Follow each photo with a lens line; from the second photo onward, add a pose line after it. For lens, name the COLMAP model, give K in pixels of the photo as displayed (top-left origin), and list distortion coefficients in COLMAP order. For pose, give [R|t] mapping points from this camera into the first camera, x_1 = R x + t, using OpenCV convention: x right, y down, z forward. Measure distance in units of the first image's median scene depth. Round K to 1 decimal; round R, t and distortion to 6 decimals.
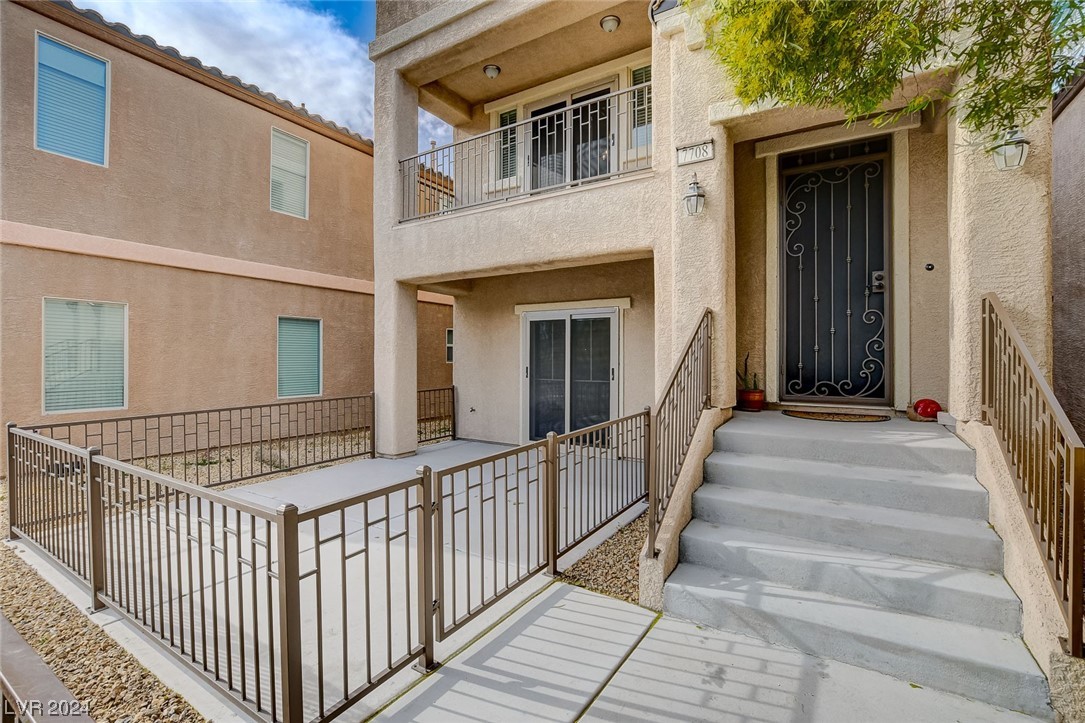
lens RADIAL K [[476.9, 0, 540.5], [0, 476.9, 361.6], [0, 0, 1]] dist [-0.016241, 0.000130]
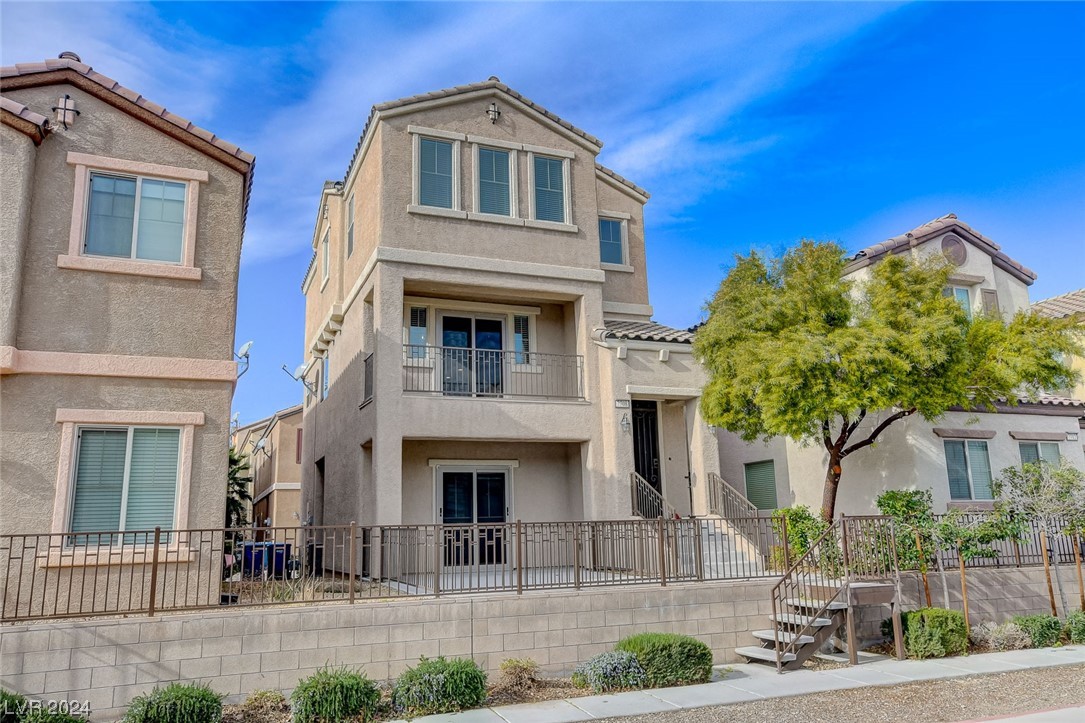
lens RADIAL K [[797.4, 0, 542.5], [0, 797.4, 361.5], [0, 0, 1]] dist [0.006048, 0.002108]
pose [[0.579968, 0.151762, 0.800379, -1.841334], [0.035229, 0.976903, -0.210760, 0.096729], [-0.813877, 0.150431, 0.561226, -0.534909]]
